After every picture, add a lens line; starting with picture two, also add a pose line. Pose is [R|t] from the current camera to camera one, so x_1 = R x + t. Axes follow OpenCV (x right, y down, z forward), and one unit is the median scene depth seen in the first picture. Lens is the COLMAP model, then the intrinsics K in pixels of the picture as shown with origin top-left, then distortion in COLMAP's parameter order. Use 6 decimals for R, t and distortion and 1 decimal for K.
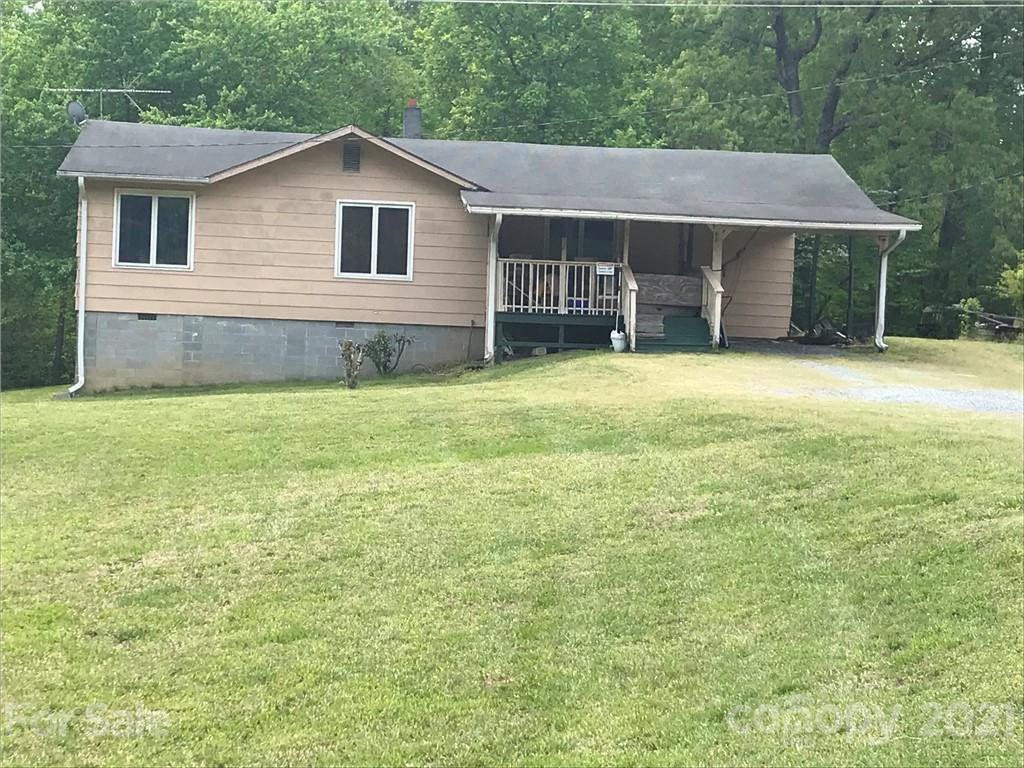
lens RADIAL K [[2113.9, 0, 512.0], [0, 2113.9, 384.0], [0, 0, 1]] dist [0.050275, 0.155875]
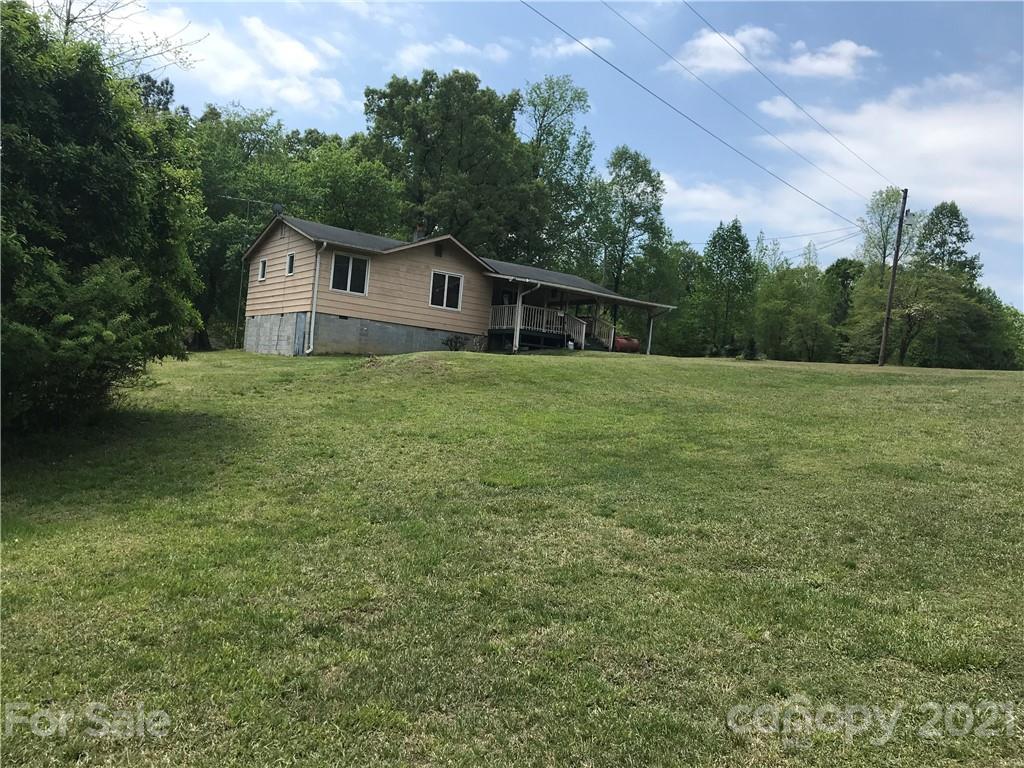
lens RADIAL K [[857.5, 0, 517.8], [0, 857.5, 387.2], [0, 0, 1]] dist [0.035497, -0.008120]
pose [[0.850465, 0.043266, 0.524250, -0.450424], [-0.045501, 0.998927, -0.008625, 0.032403], [-0.524061, -0.016518, 0.851521, 0.233232]]
